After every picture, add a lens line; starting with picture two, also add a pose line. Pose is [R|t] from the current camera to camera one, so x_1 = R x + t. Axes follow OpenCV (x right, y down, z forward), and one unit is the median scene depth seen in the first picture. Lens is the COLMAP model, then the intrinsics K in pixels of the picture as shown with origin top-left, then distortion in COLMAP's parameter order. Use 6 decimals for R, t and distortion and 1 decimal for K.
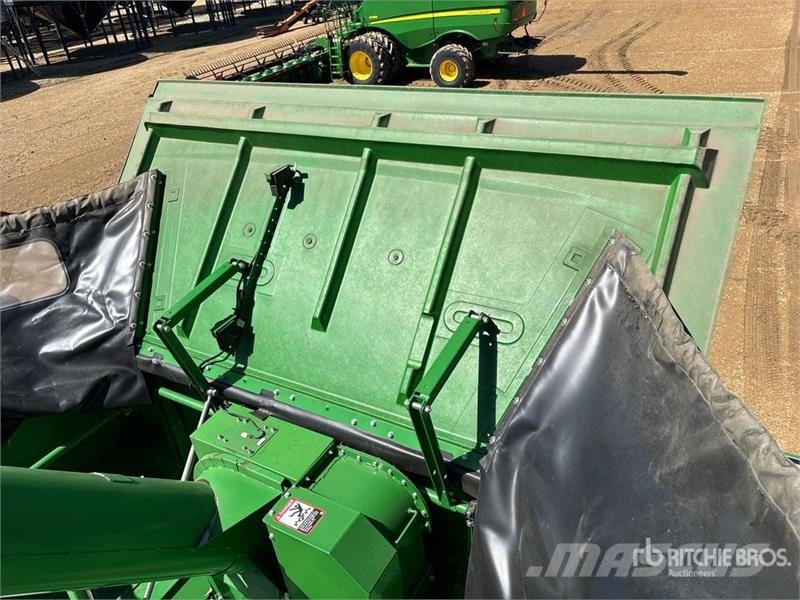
lens RADIAL K [[614.7, 0, 401.0], [0, 614.7, 302.6], [0, 0, 1]] dist [0.034074, -0.013700]
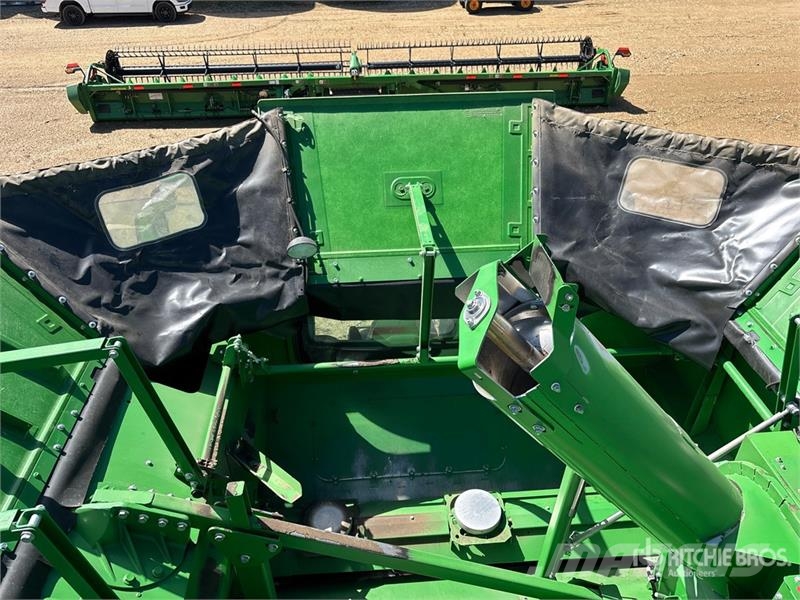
lens RADIAL K [[614.7, 0, 401.4], [0, 614.7, 298.5], [0, 0, 1]] dist [0.034074, -0.013700]
pose [[0.573133, 0.546379, -0.610728, -0.152157], [-0.471904, 0.829358, 0.299119, 0.011086], [0.669944, 0.116770, 0.733171, -0.042610]]
